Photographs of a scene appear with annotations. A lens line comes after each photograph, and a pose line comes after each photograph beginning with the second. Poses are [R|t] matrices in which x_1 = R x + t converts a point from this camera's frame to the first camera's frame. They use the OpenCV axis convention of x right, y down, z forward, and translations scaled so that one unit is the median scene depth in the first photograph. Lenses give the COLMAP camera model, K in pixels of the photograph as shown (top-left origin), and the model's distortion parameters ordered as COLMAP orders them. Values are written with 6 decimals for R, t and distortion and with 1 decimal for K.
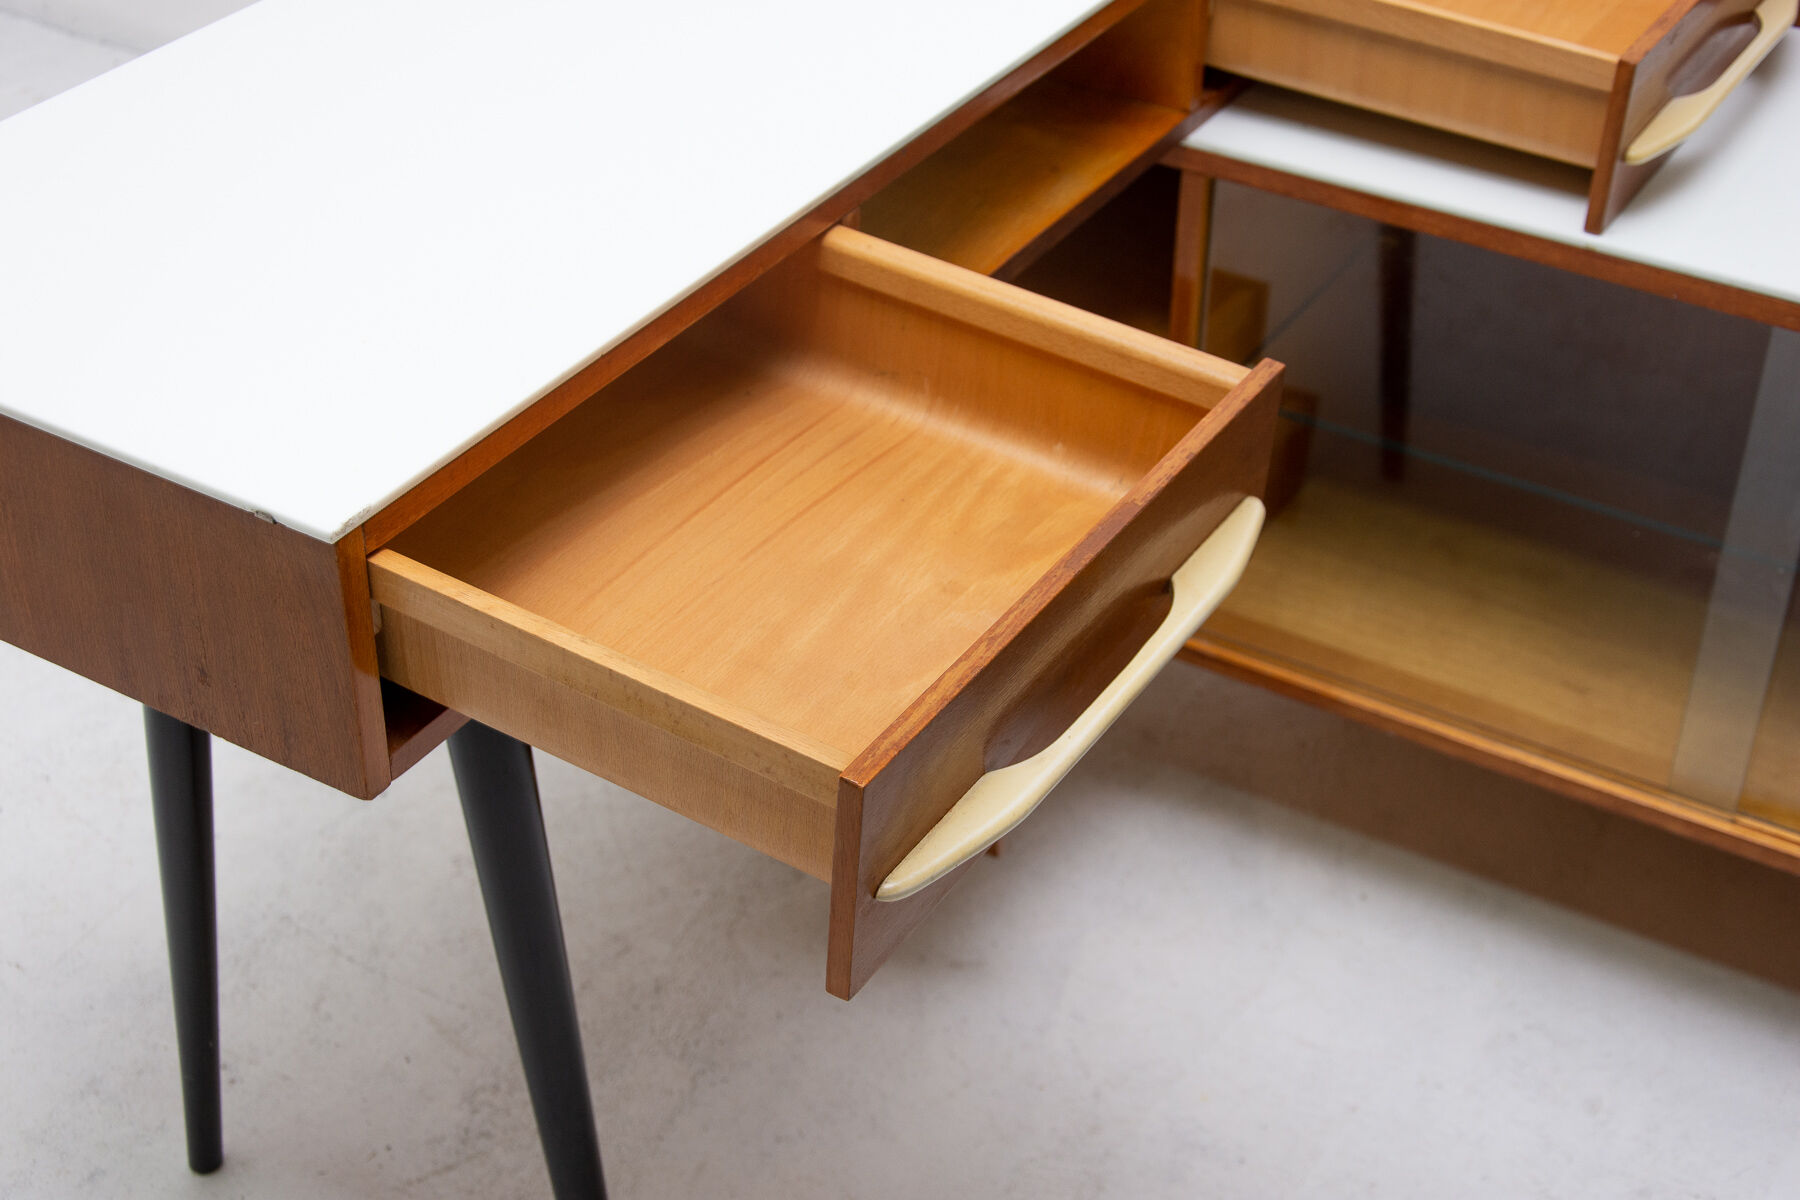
lens RADIAL K [[2582.4, 0, 917.5], [0, 2582.4, 636.8], [0, 0, 1]] dist [-0.002556, 0.000000]
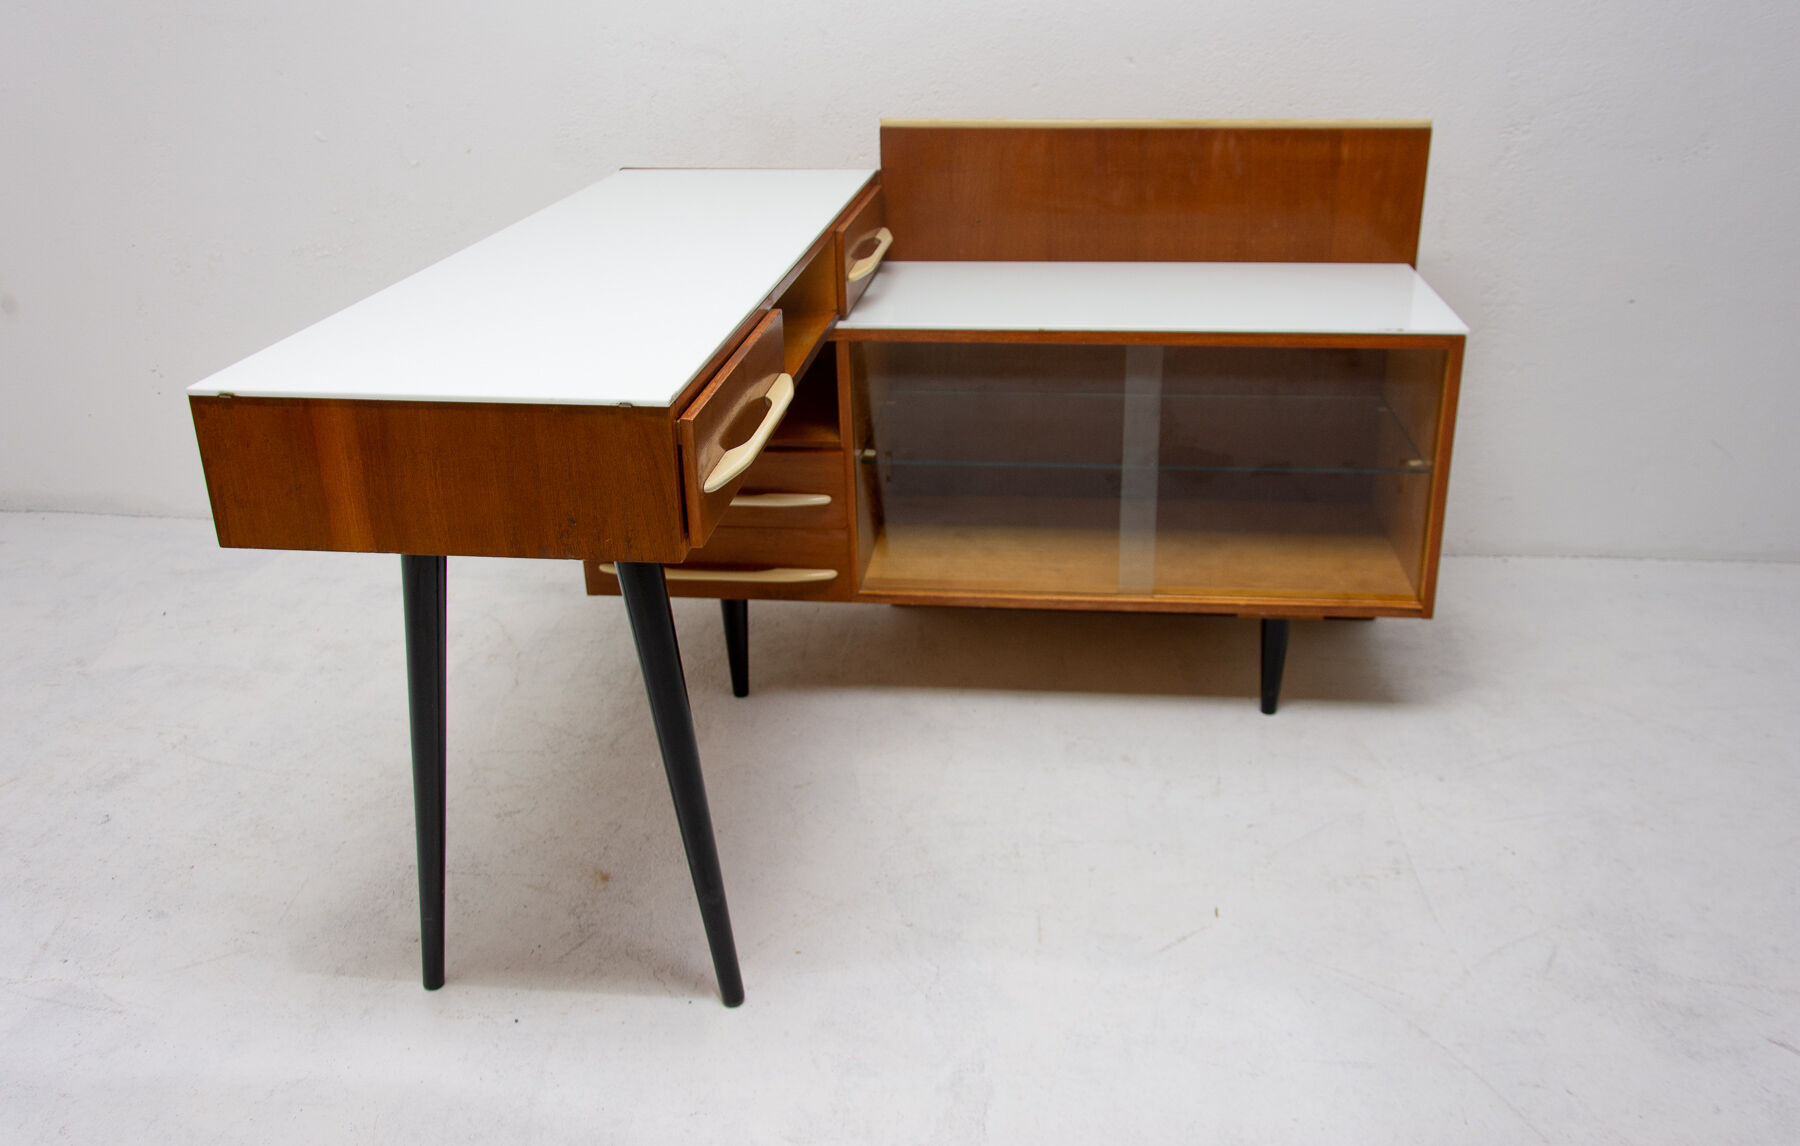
lens RADIAL K [[1458.9, 0, 930.0], [0, 1458.9, 556.0], [0, 0, 1]] dist [0.031020, -0.005316]
pose [[0.904622, -0.193127, 0.379948, -0.321953], [0.271114, 0.948588, -0.163332, 0.201879], [-0.328871, 0.250763, 0.910474, -0.036871]]
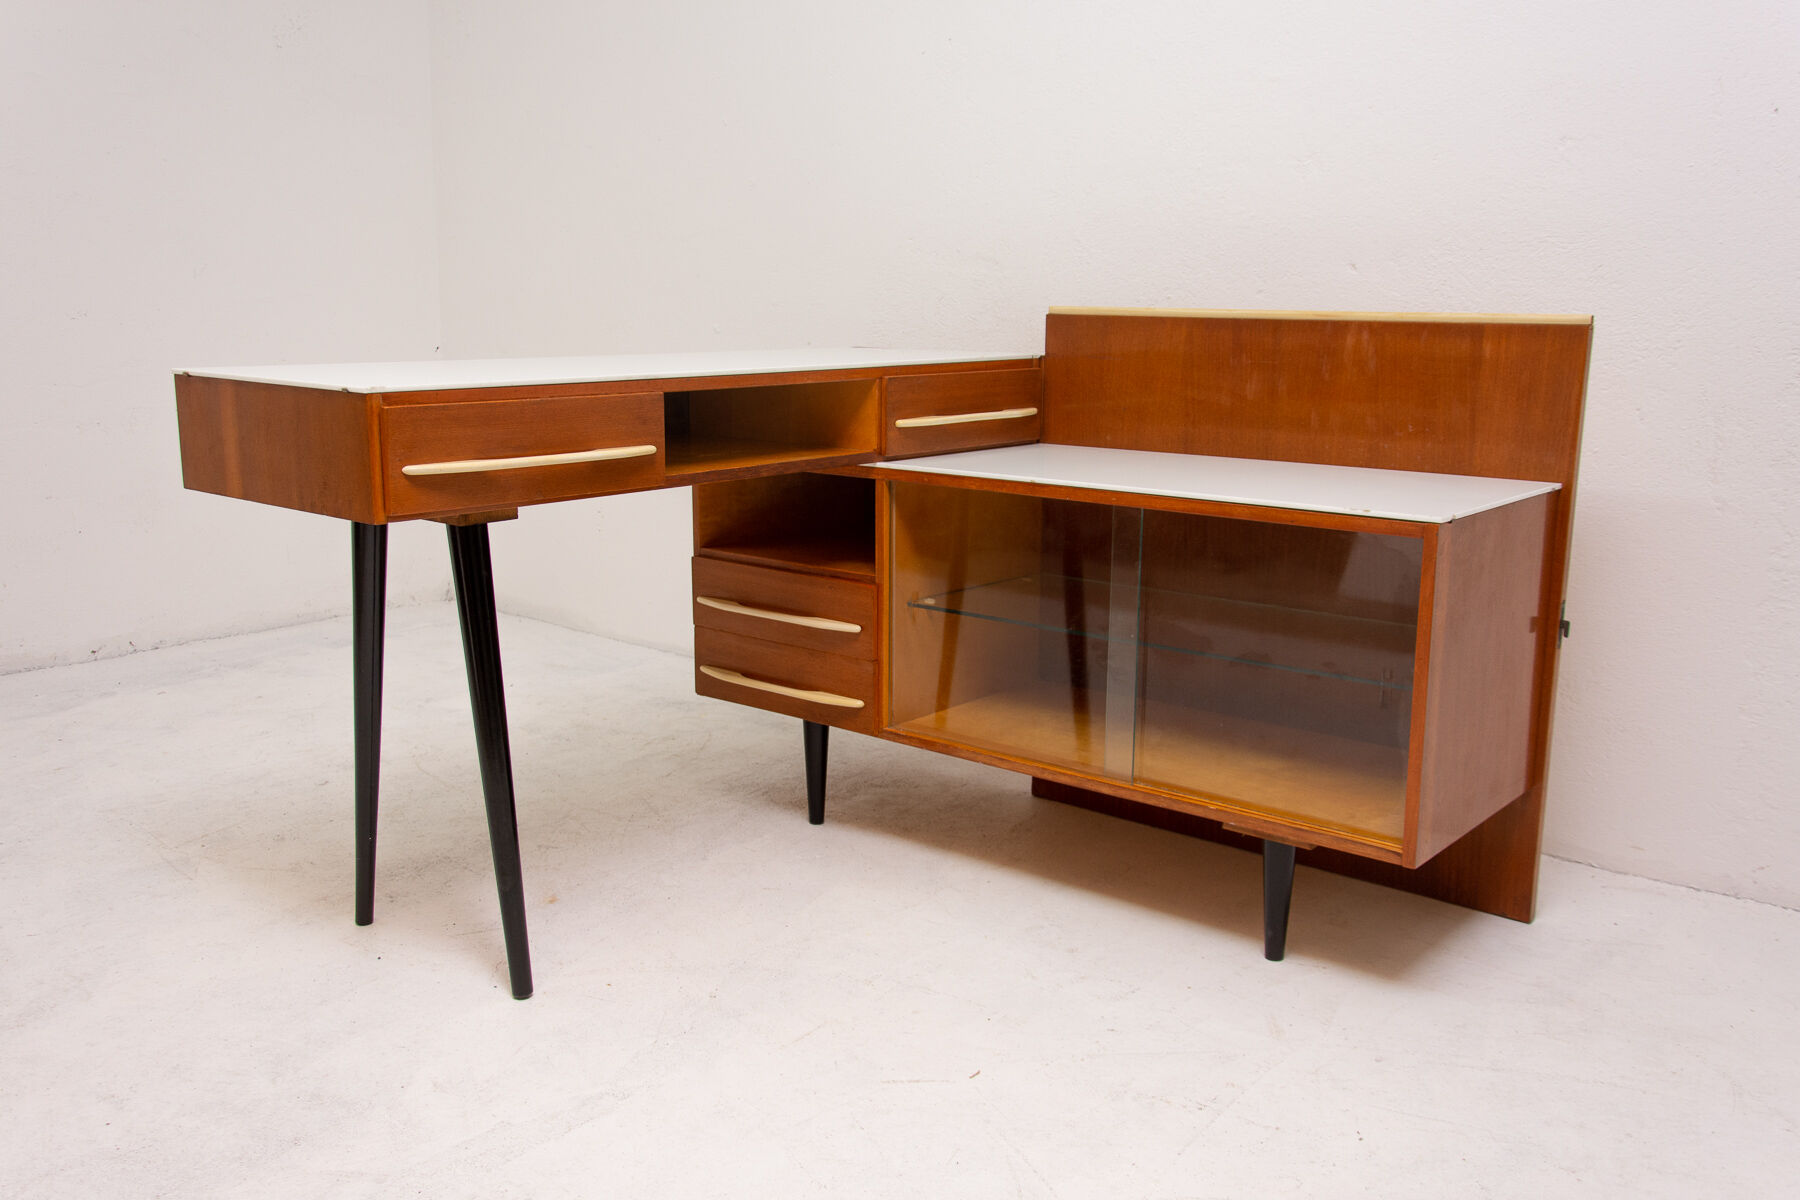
lens RADIAL K [[1548.8, 0, 900.8], [0, 1548.8, 643.6], [0, 0, 1]] dist [0.048828, -0.001721]
pose [[0.988409, 0.024583, -0.149810, 0.345231], [-0.080785, 0.920654, -0.381930, 0.477695], [0.128534, 0.389606, 0.911968, -0.151734]]
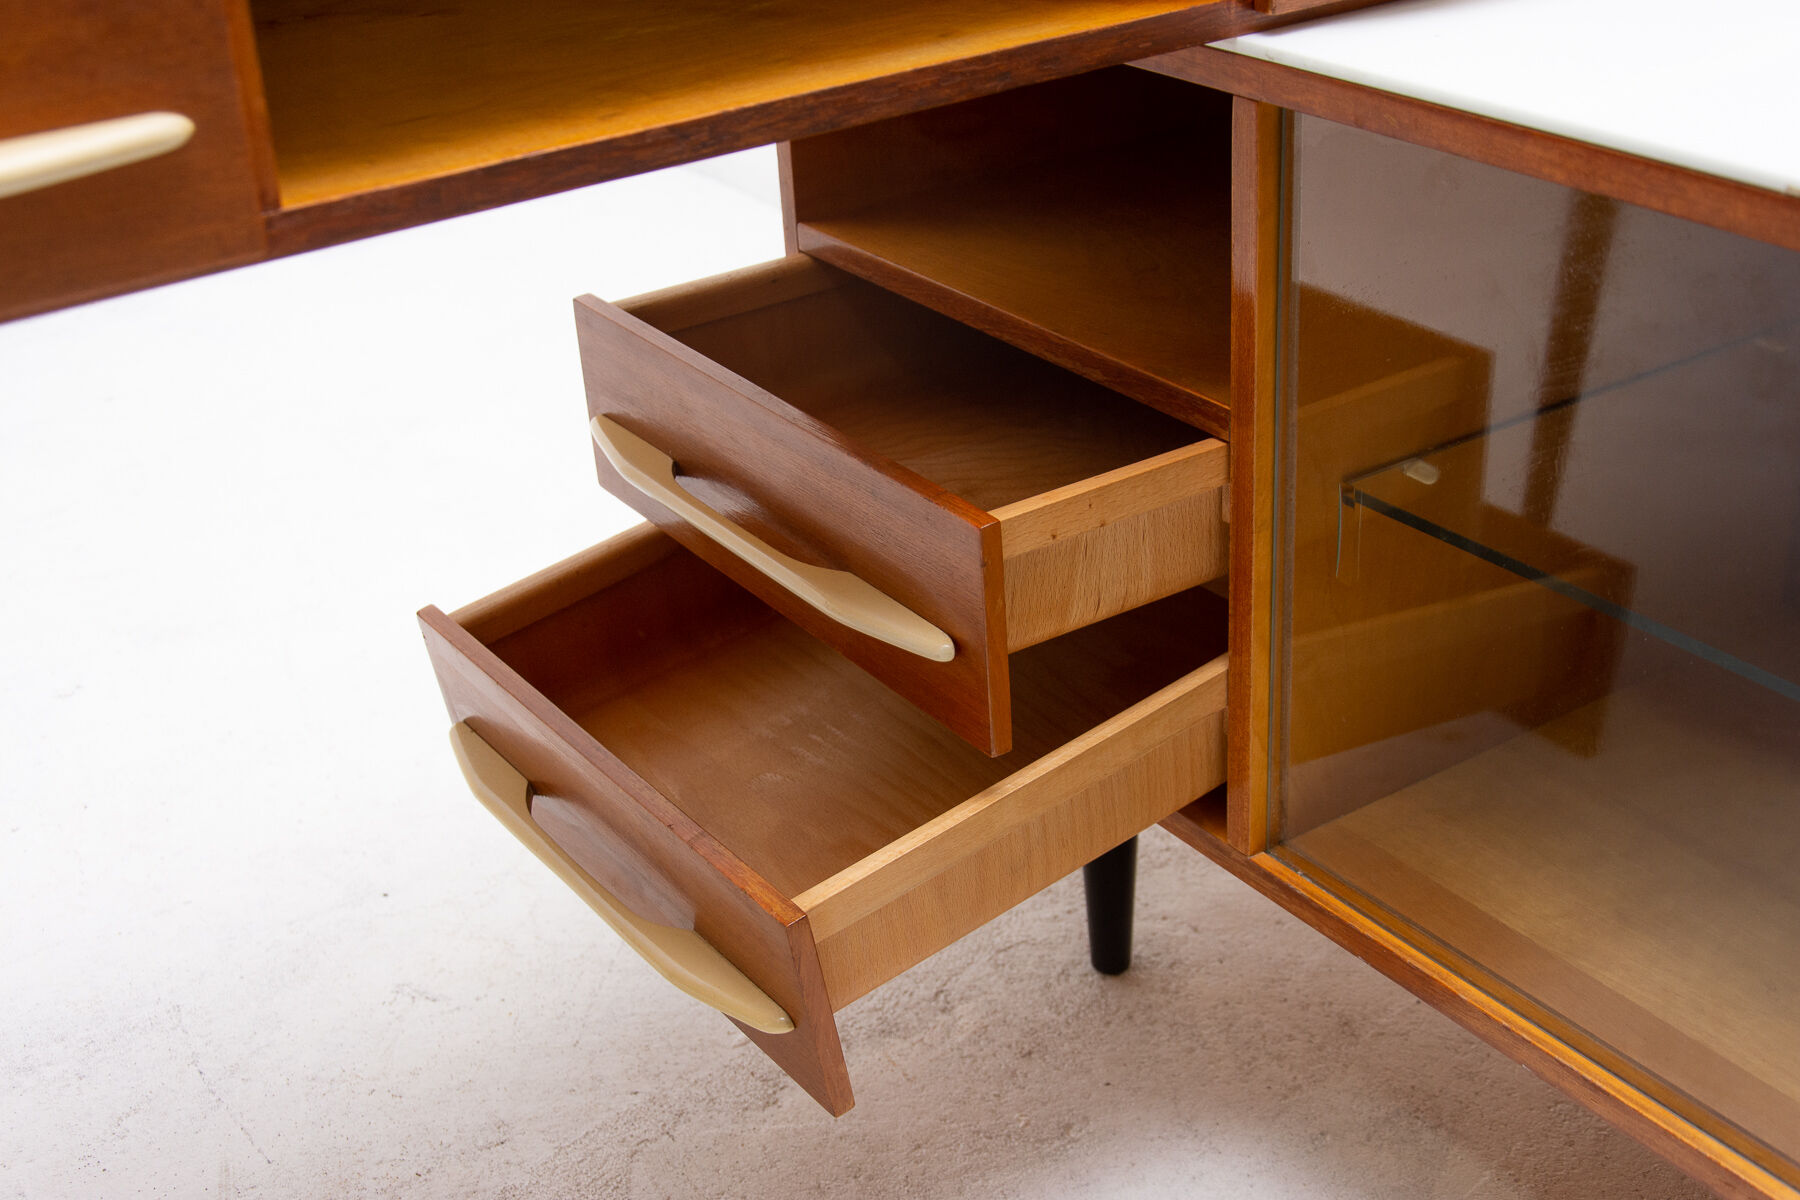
lens RADIAL K [[2269.0, 0, 922.0], [0, 2269.0, 645.4], [0, 0, 1]] dist [-0.005279, 0.000000]
pose [[0.903282, 0.142292, -0.404765, 0.296454], [-0.190056, 0.978496, -0.080152, 0.011305], [0.384656, 0.149328, 0.910901, 0.515025]]
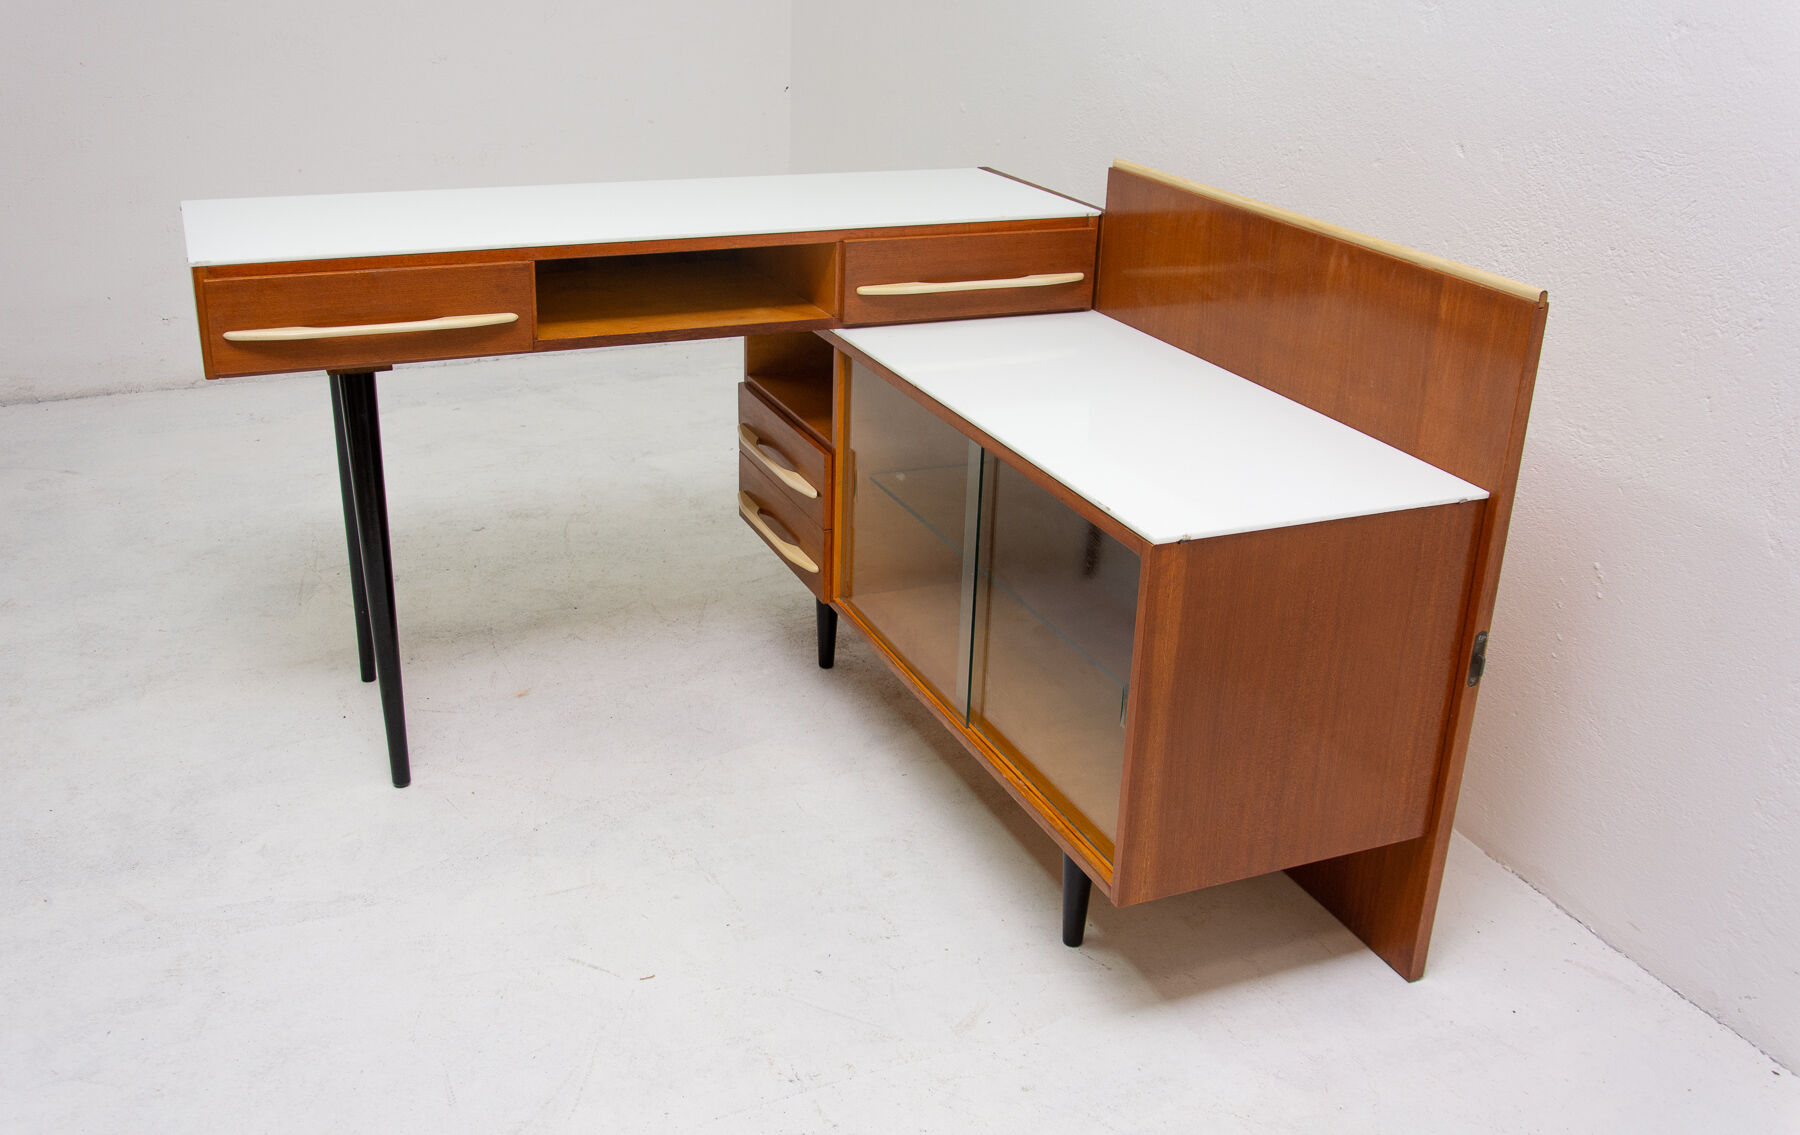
lens RADIAL K [[1626.9, 0, 866.4], [0, 1626.9, 601.0], [0, 0, 1]] dist [-0.040156, 0.015030]
pose [[0.802122, 0.243329, -0.545336, 0.945840], [-0.357707, 0.927032, -0.112501, 0.157430], [0.478170, 0.285310, 0.830633, -0.017869]]
